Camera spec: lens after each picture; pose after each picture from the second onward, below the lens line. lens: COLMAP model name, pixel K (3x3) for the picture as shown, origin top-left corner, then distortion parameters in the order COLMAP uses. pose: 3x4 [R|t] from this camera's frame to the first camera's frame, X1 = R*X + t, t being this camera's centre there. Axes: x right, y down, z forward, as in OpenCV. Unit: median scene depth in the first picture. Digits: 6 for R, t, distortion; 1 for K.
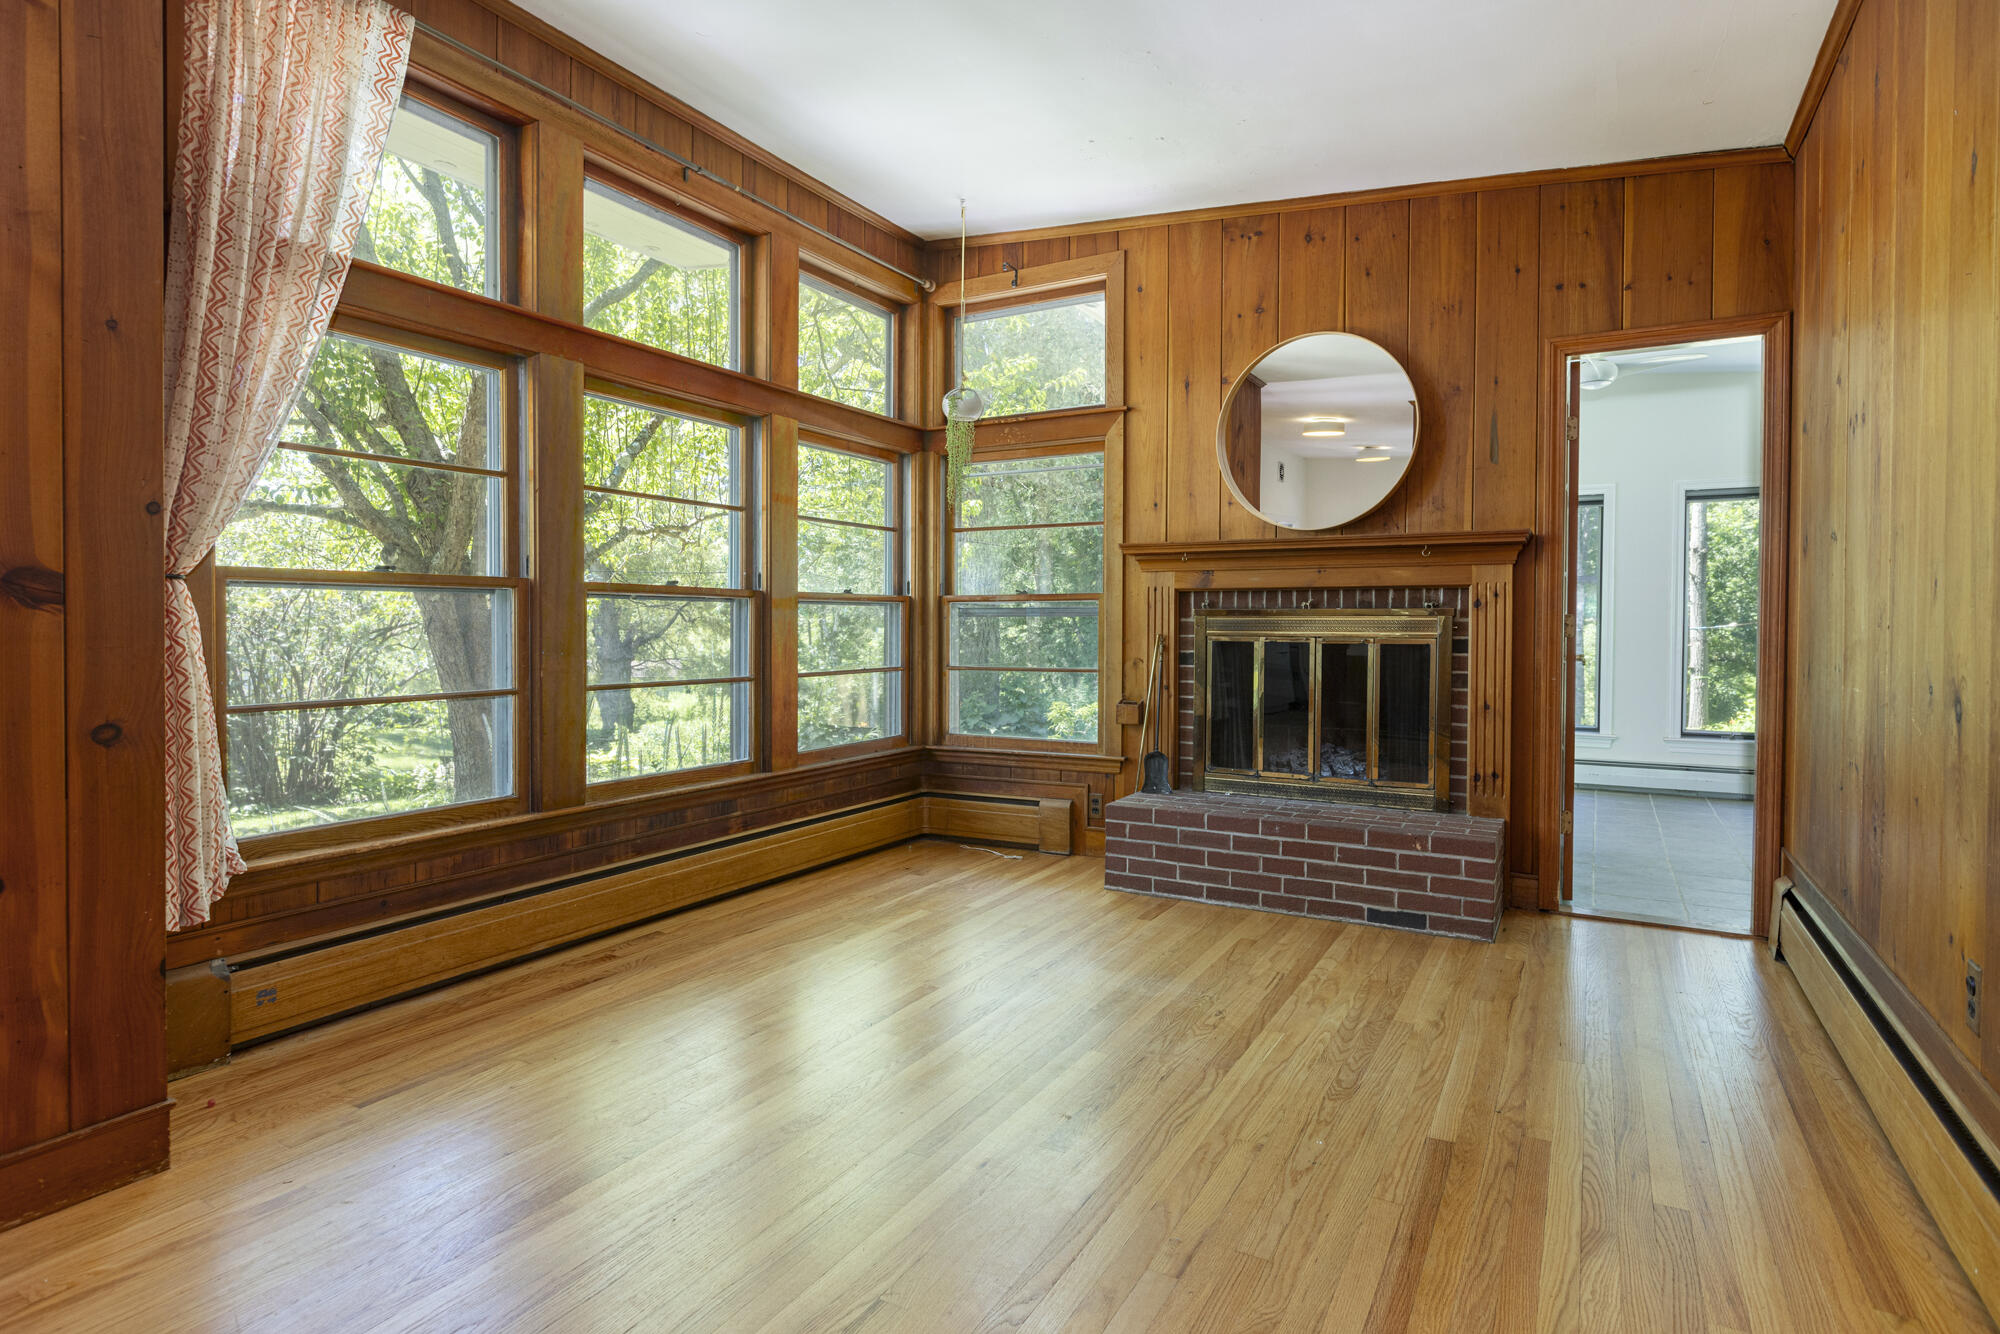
lens RADIAL K [[1062.1, 0, 997.3], [0, 1062.1, 627.3], [0, 0, 1]] dist [0.036007, 0.000015]
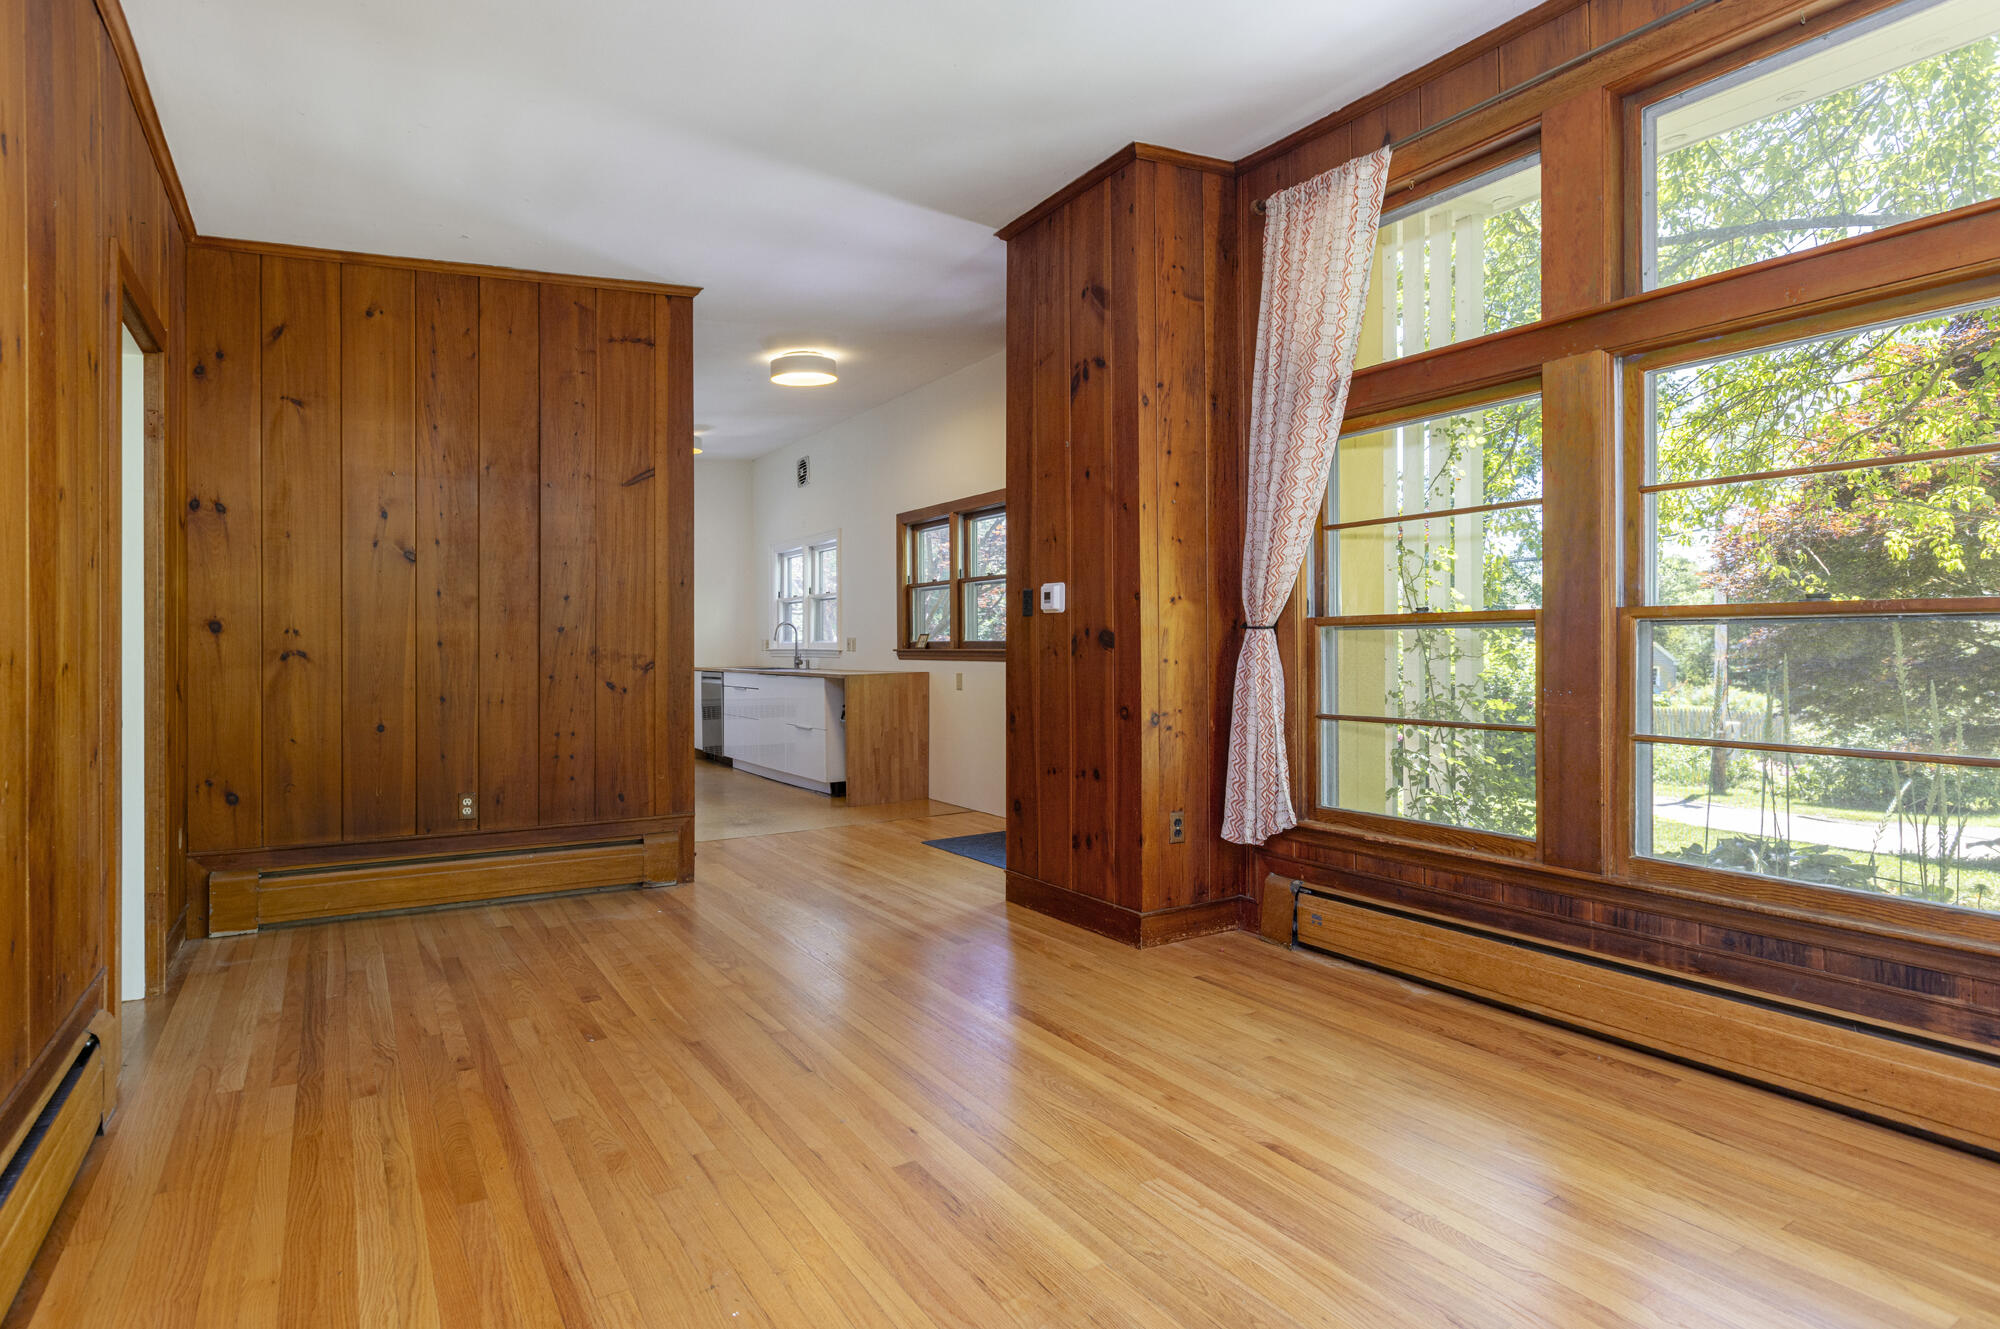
lens RADIAL K [[1049.3, 0, 972.2], [0, 1049.3, 646.2], [0, 0, 1]] dist [-0.002285, -0.000928]
pose [[-0.483722, -0.009876, -0.875166, 0.641998], [-0.007198, 0.999947, -0.007306, -0.002420], [0.875192, 0.002765, -0.483768, 1.094243]]
